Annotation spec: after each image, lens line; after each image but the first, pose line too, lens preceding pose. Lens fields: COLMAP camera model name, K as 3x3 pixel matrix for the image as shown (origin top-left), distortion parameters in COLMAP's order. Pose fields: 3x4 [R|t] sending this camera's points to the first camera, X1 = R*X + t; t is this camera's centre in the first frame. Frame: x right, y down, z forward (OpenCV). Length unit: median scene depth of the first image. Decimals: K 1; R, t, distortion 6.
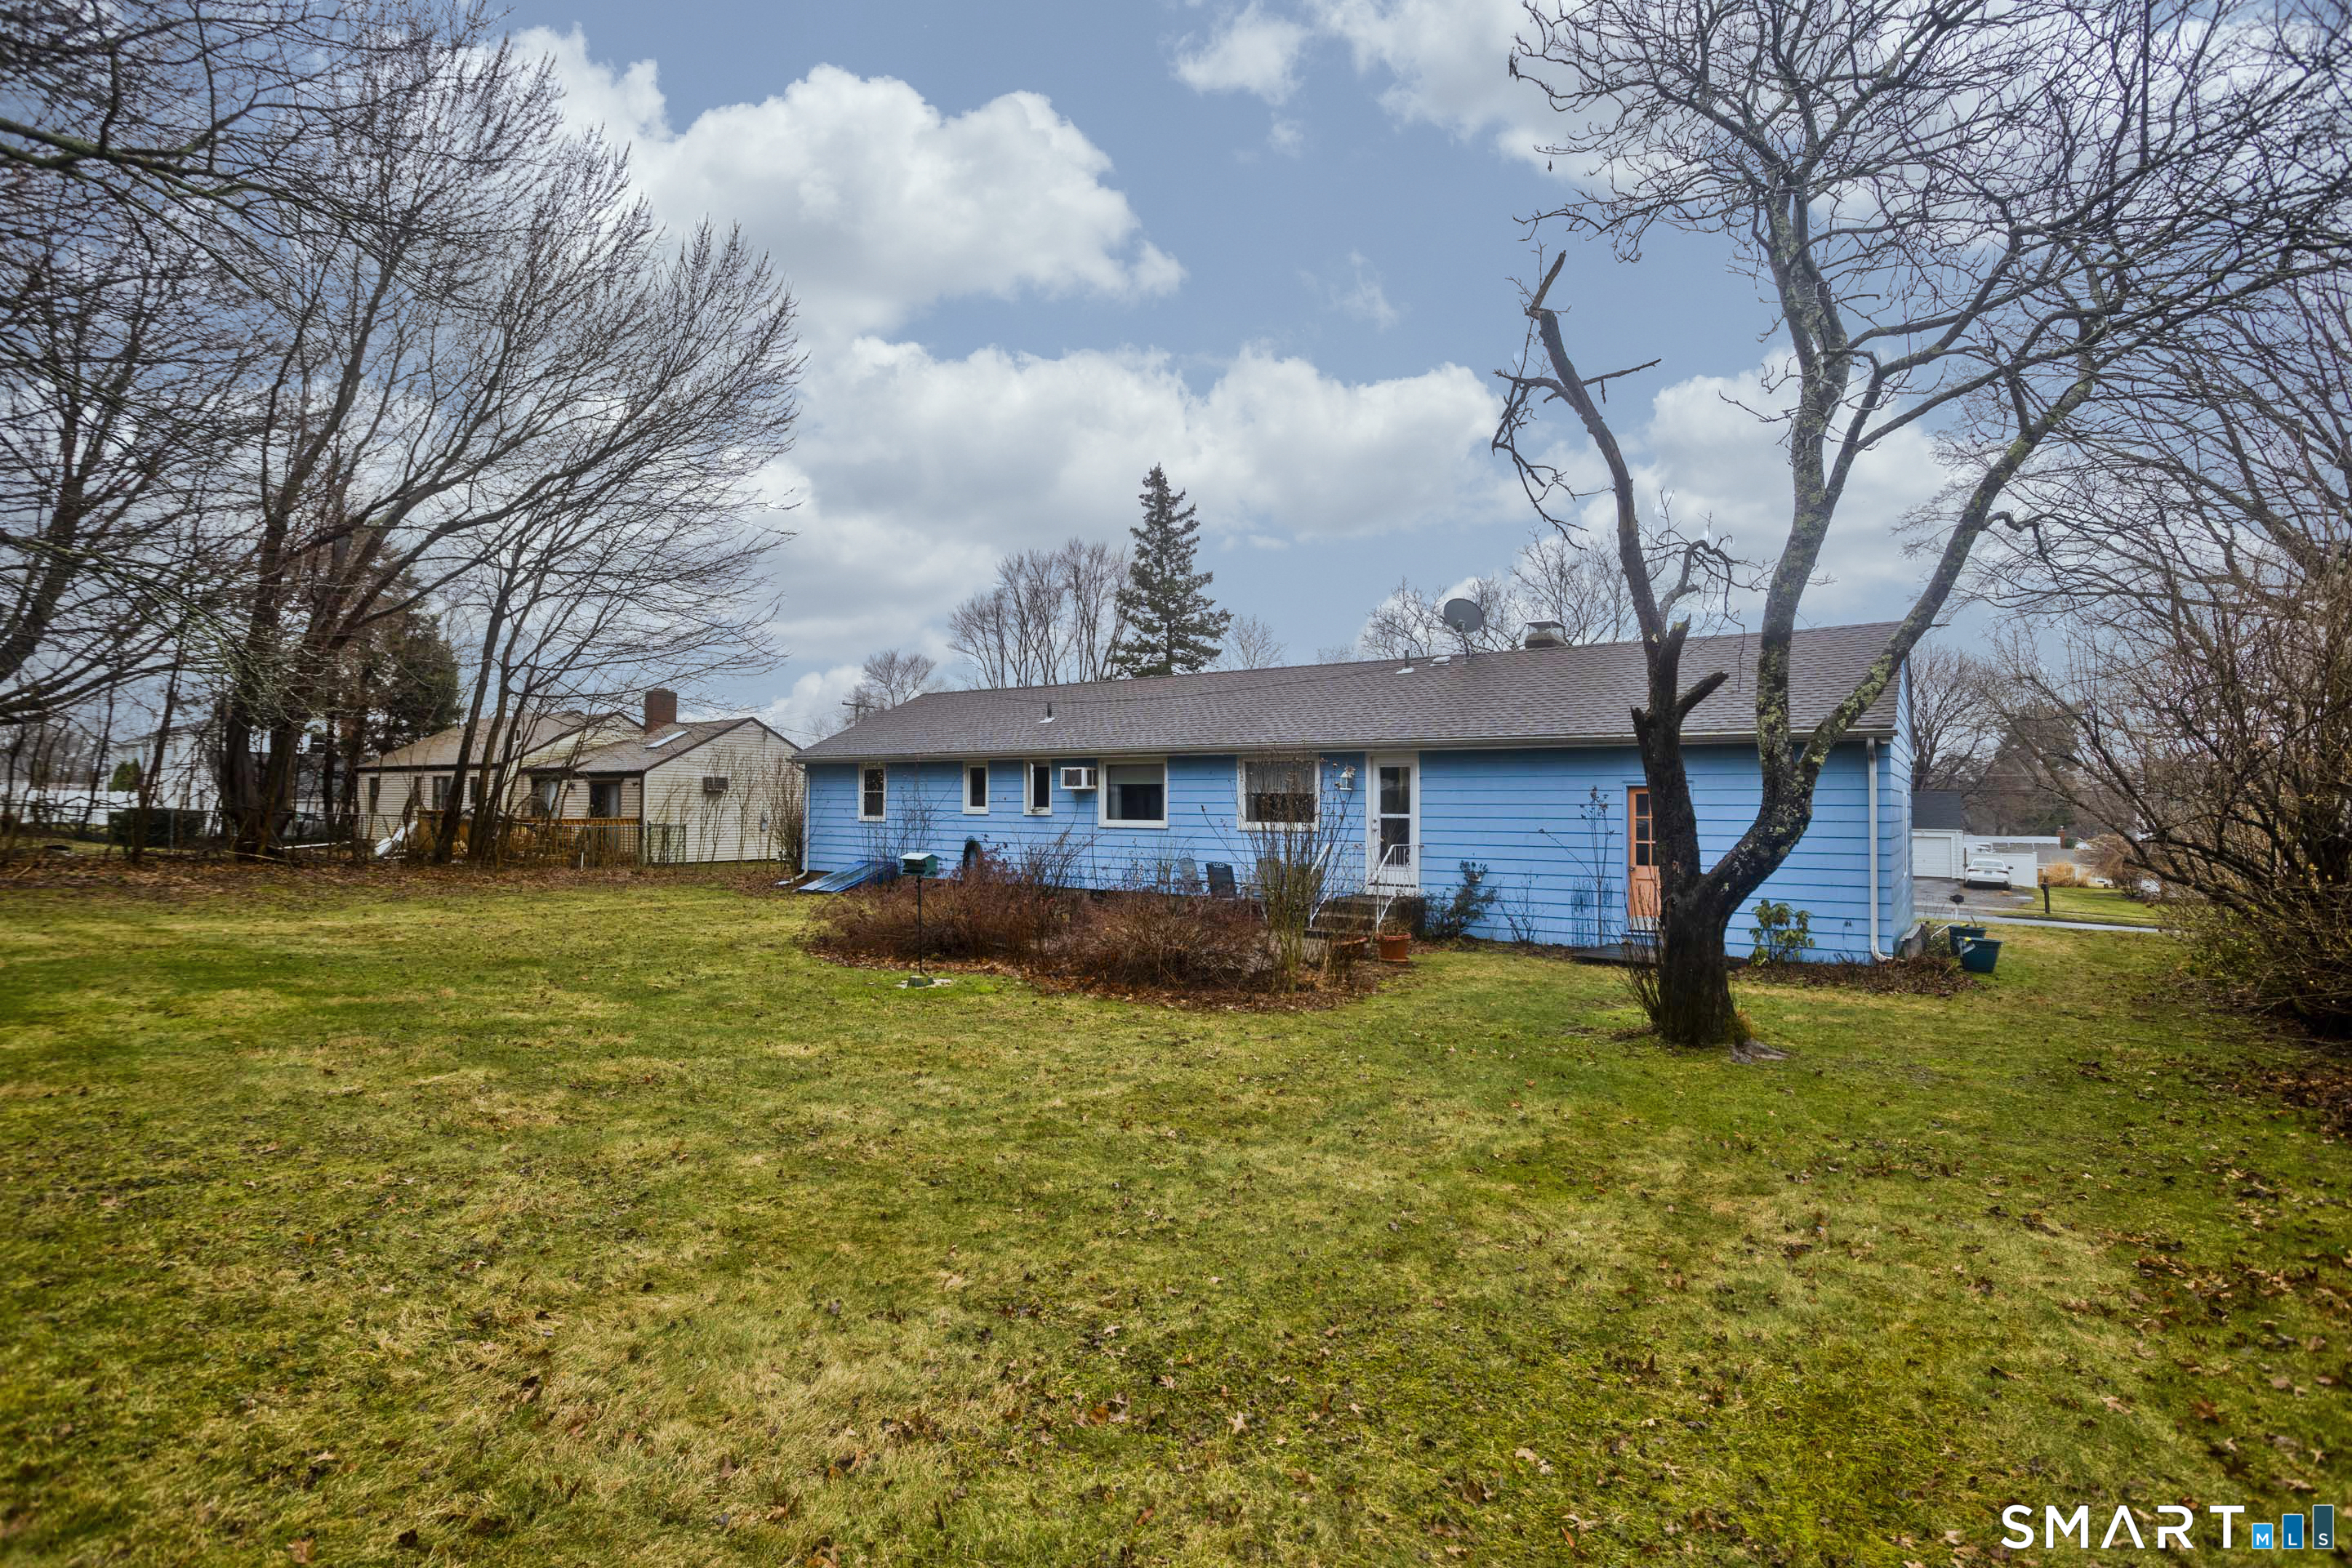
lens RADIAL K [[1143.3, 0, 1166.6], [0, 1143.3, 798.2], [0, 0, 1]] dist [-0.027326, 0.015673]
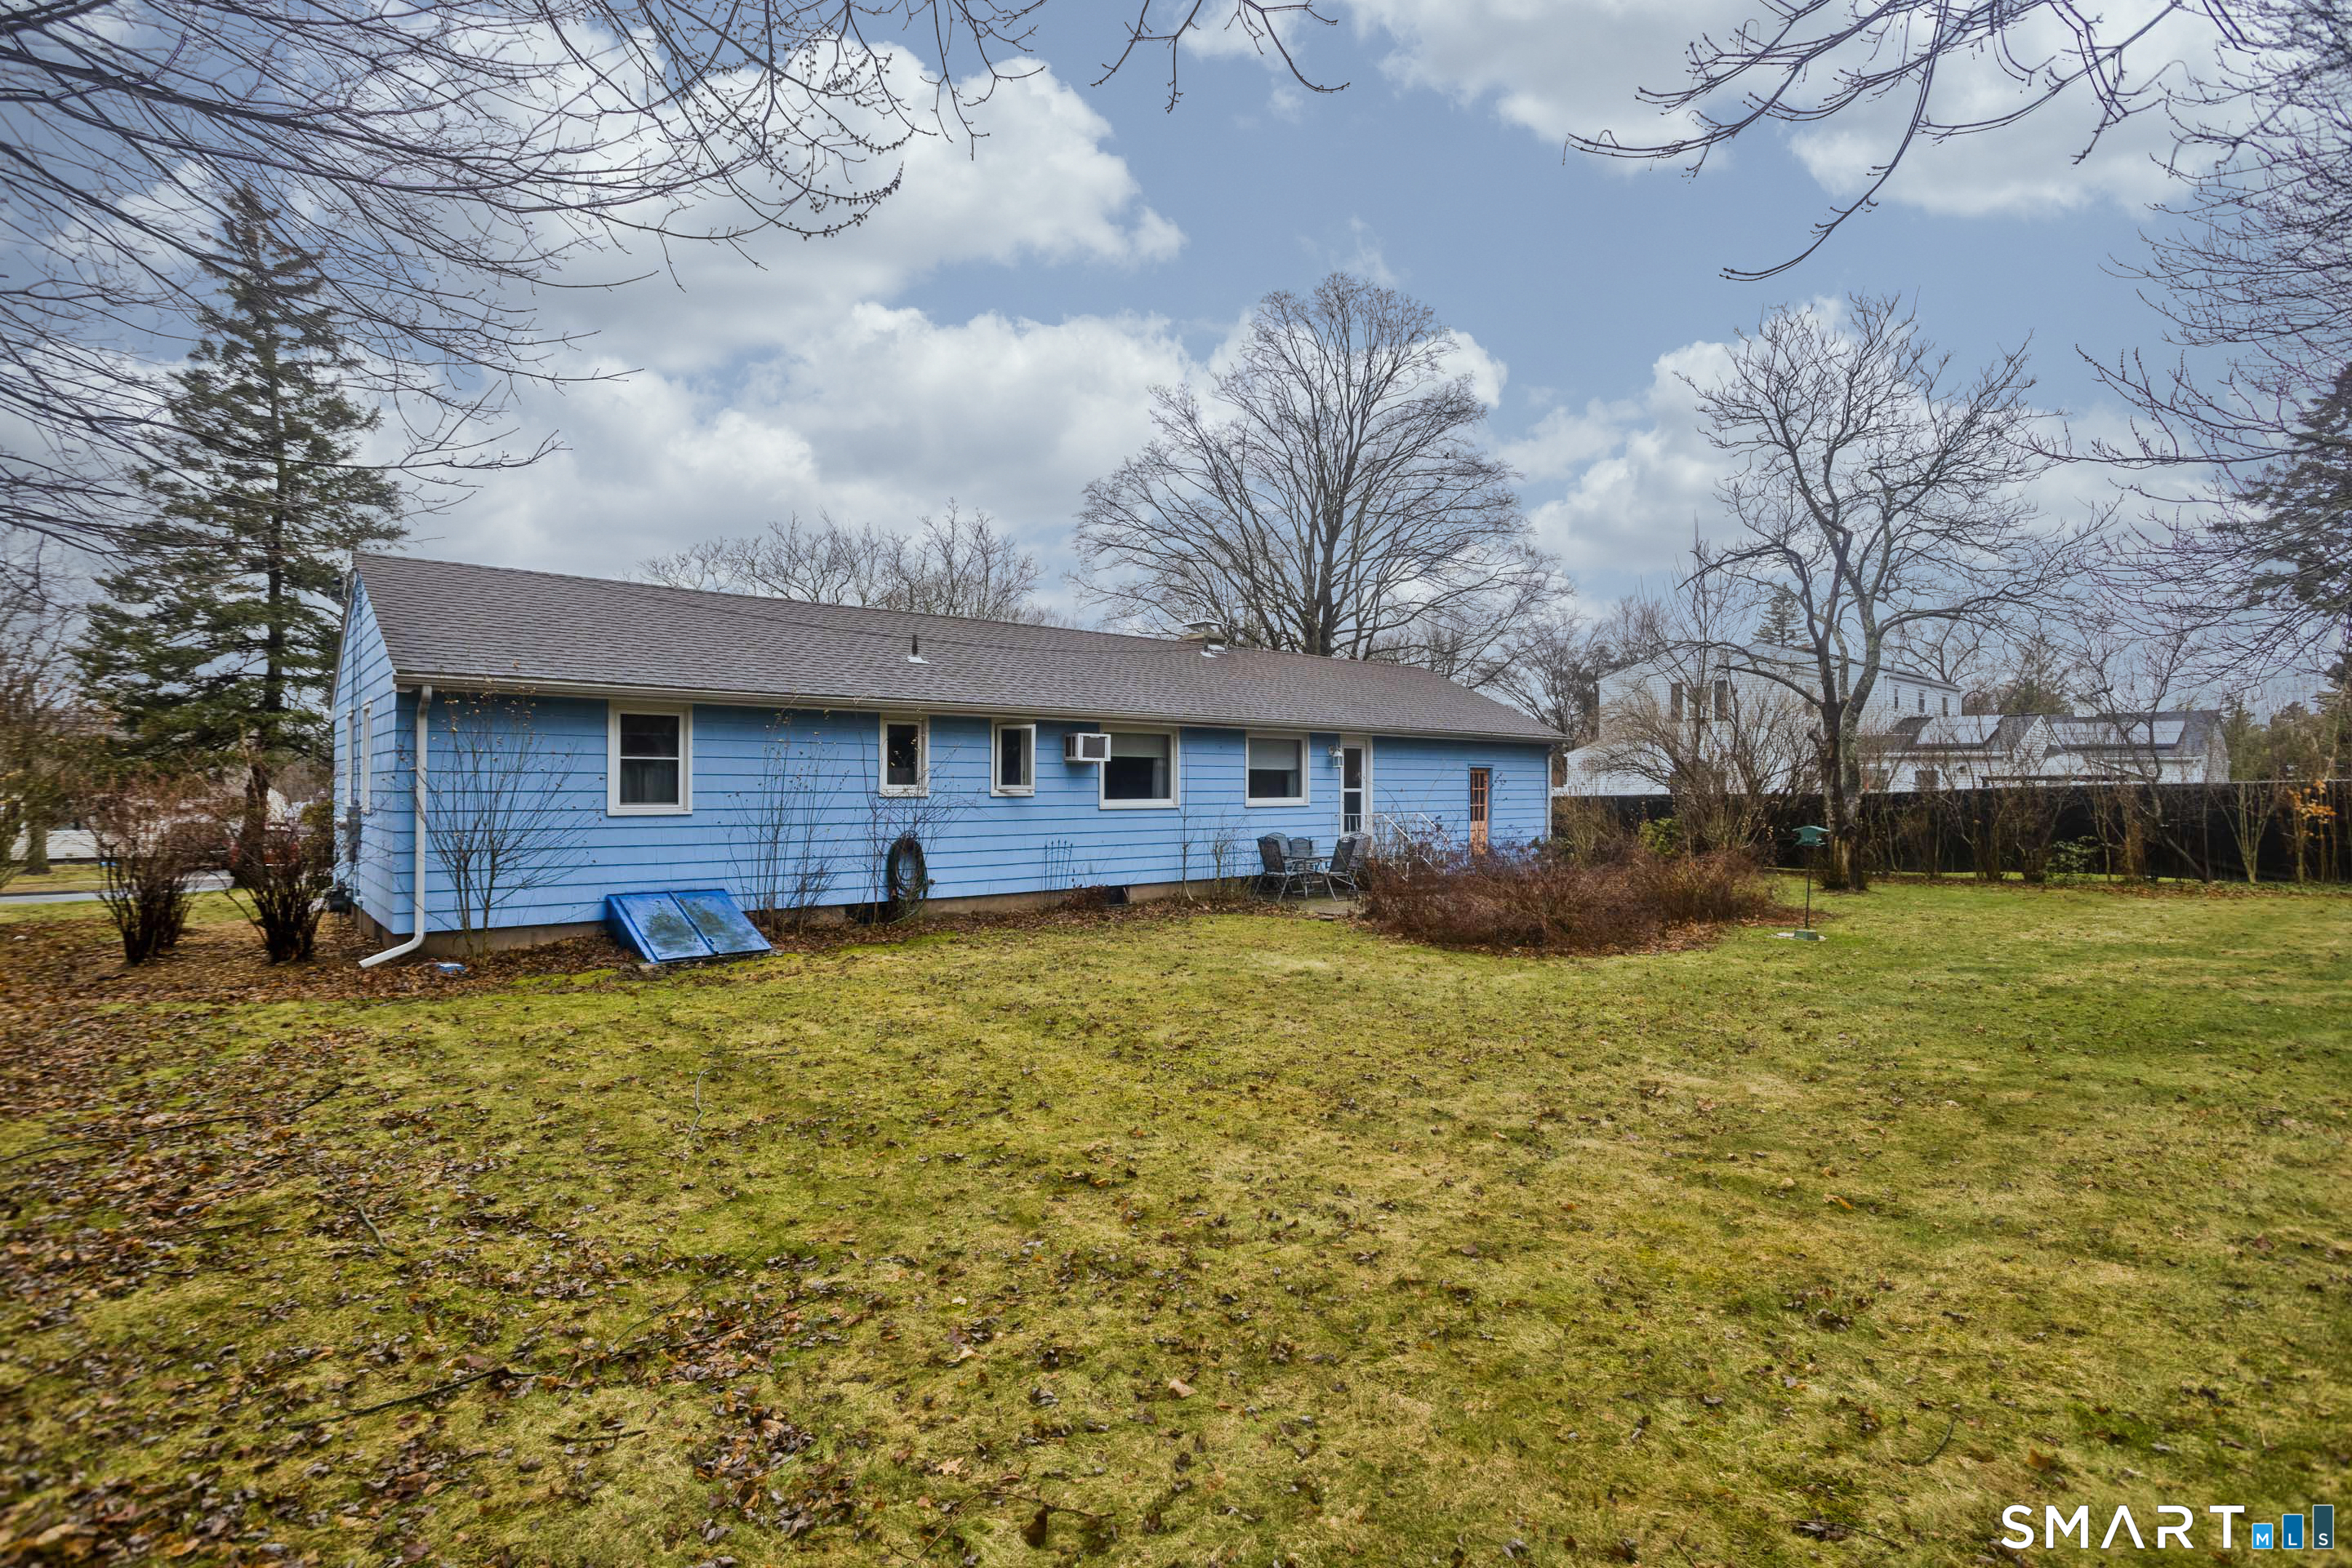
lens RADIAL K [[1143.3, 0, 1182.5], [0, 1143.3, 774.1], [0, 0, 1]] dist [-0.027326, 0.015673]
pose [[0.227908, -0.003100, 0.973678, -0.831473], [-0.013147, 0.999894, 0.006261, -0.005014], [-0.973594, -0.014228, 0.227843, 0.761583]]
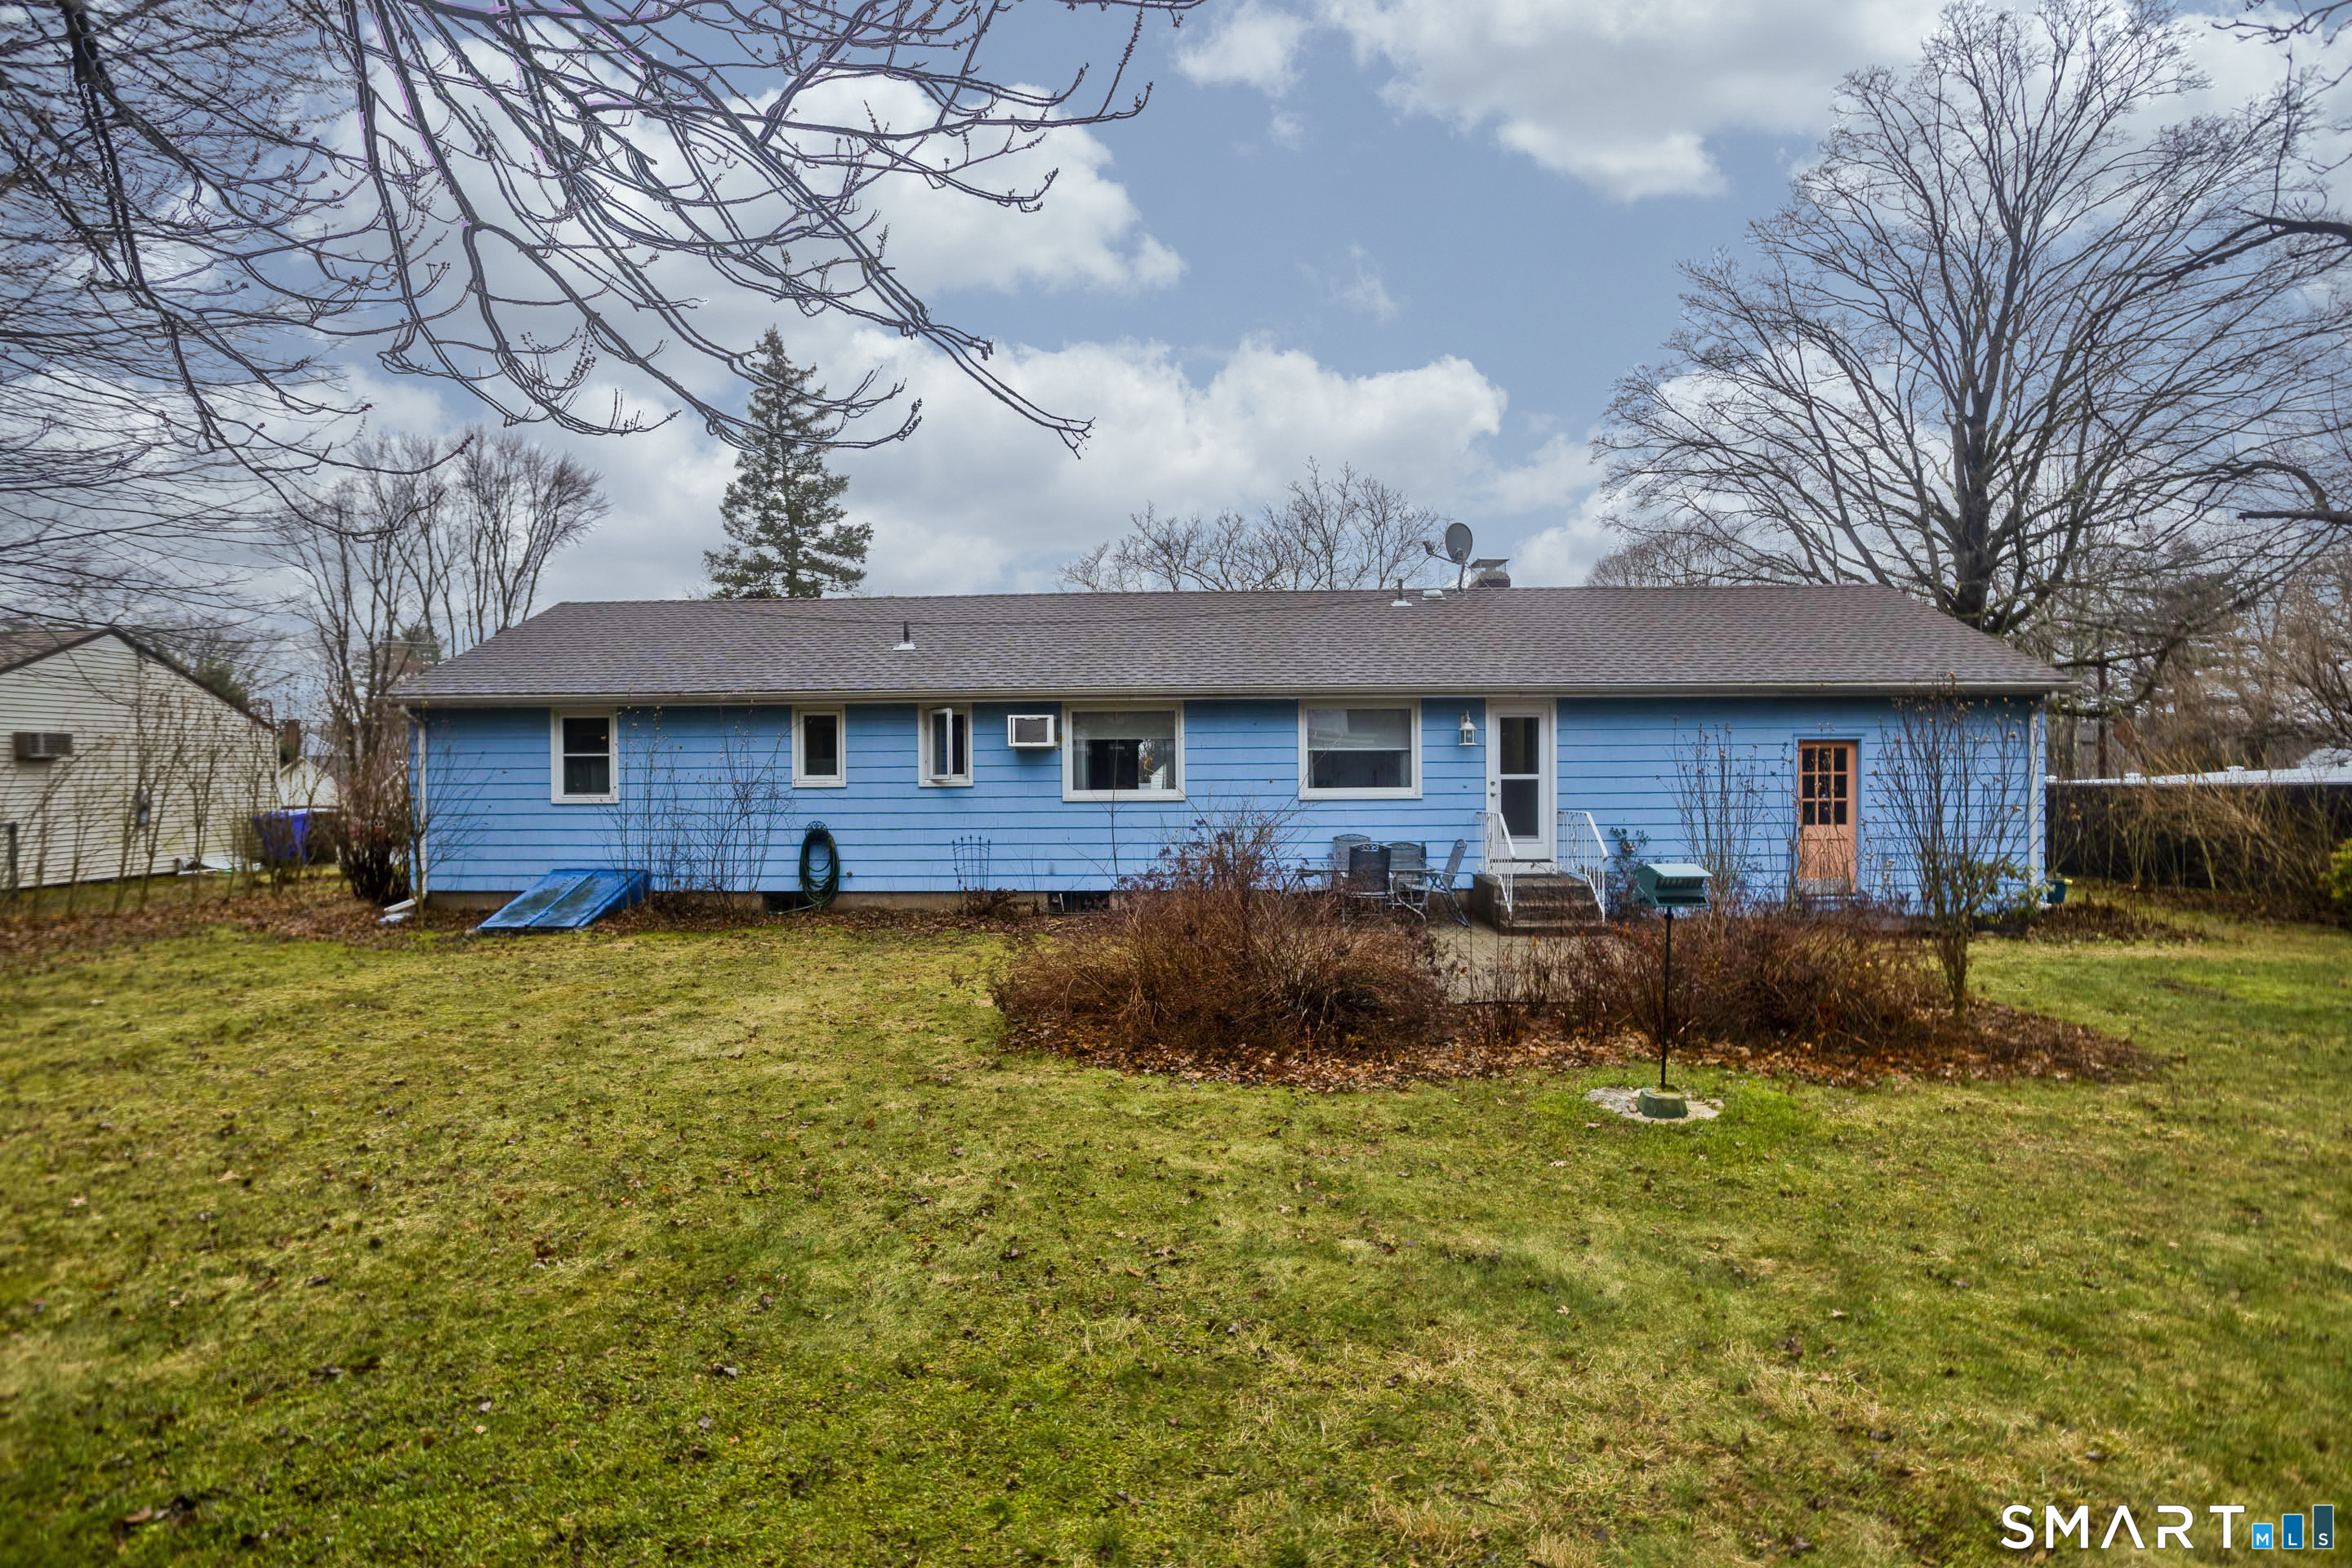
lens RADIAL K [[1143.3, 0, 1186.9], [0, 1143.3, 777.1], [0, 0, 1]] dist [-0.027326, 0.015673]
pose [[0.837104, -0.021066, 0.546638, -0.376847], [0.010609, 0.999695, 0.022280, -0.004041], [-0.546941, -0.012852, 0.837073, 0.375899]]
